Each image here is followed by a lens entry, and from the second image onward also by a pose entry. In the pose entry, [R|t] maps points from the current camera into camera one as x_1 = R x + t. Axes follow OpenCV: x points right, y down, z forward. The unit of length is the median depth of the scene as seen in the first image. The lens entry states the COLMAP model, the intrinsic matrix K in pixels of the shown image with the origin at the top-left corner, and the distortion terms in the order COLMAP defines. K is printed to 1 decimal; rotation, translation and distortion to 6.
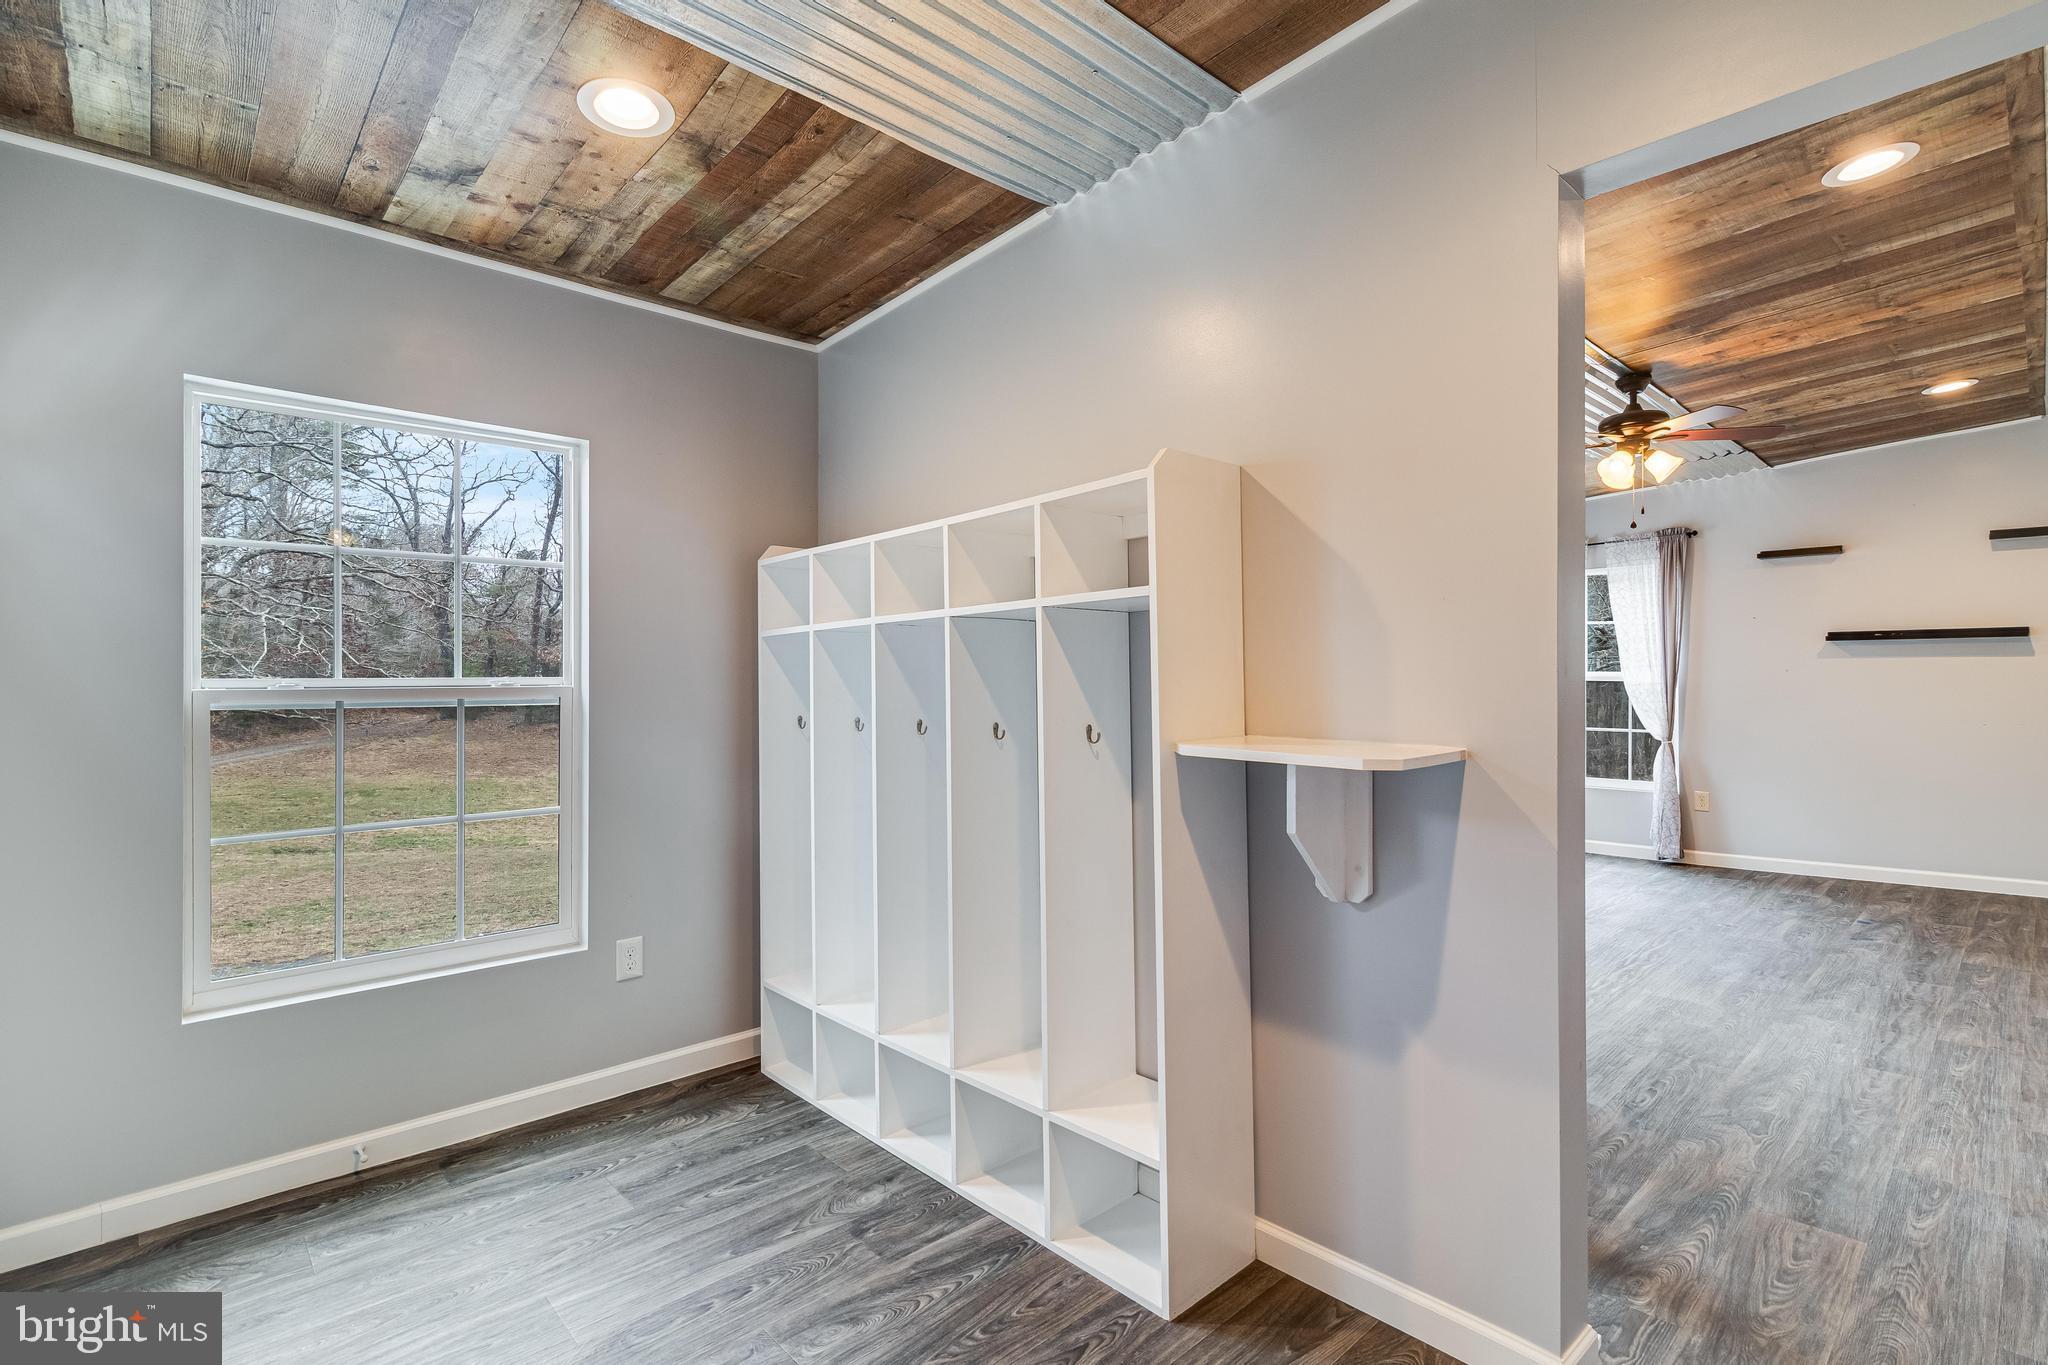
lens RADIAL K [[944.7, 0, 1016.2], [0, 944.7, 676.7], [0, 0, 1]] dist [-0.000124, -0.000075]
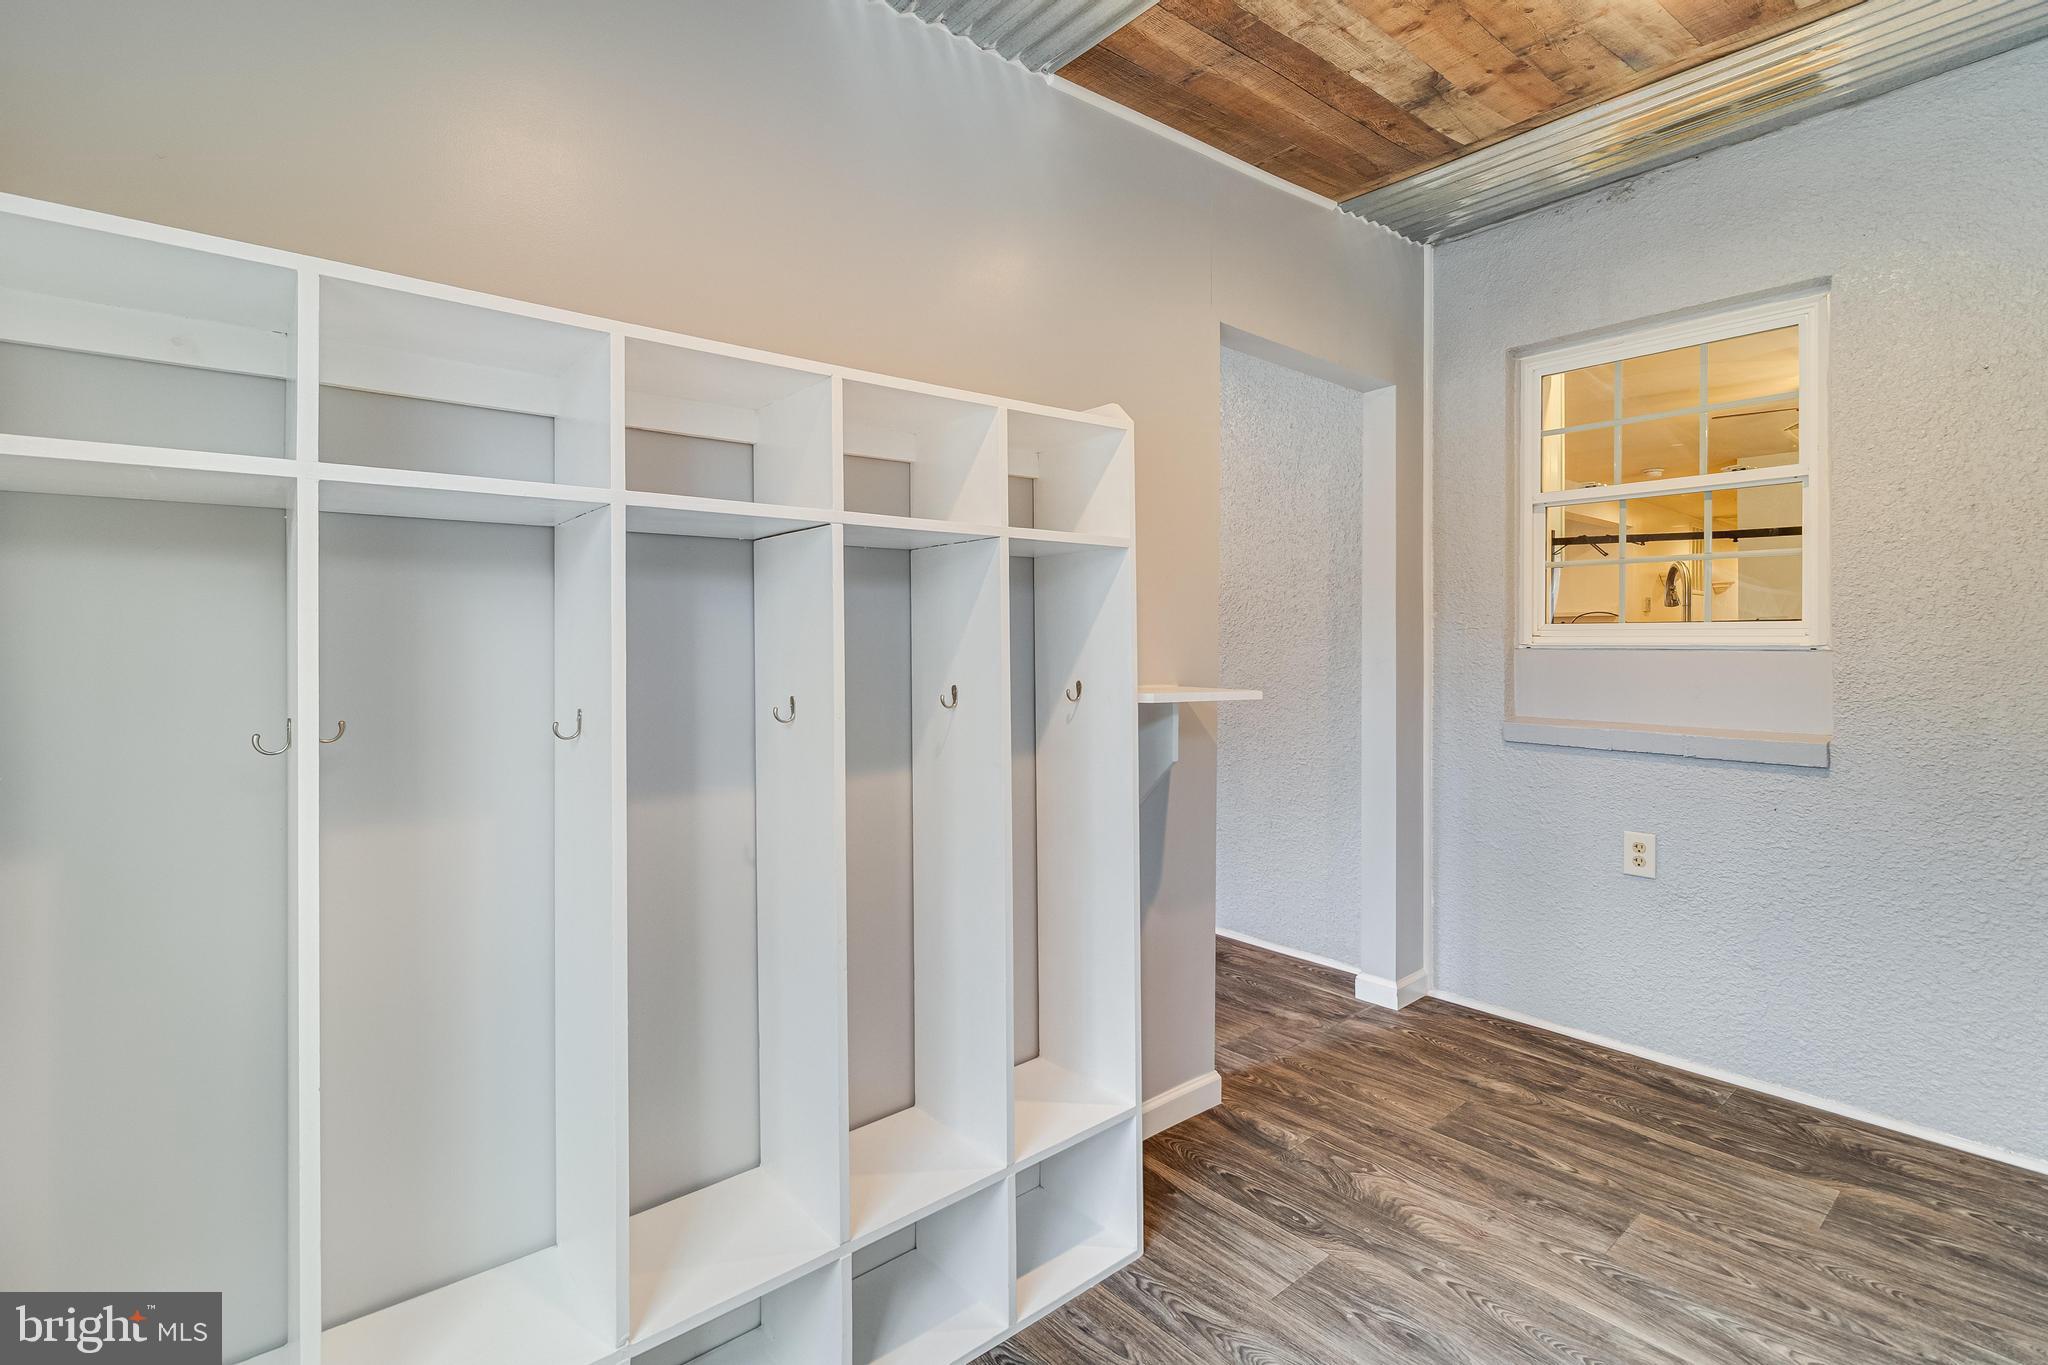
lens RADIAL K [[944.7, 0, 1016.2], [0, 944.7, 676.7], [0, 0, 1]] dist [-0.000124, -0.000075]
pose [[0.031407, -0.022446, 0.999255, -1.282203], [-0.010726, 0.999683, 0.022792, 0.044226], [-0.999449, -0.011434, 0.031156, 1.546150]]
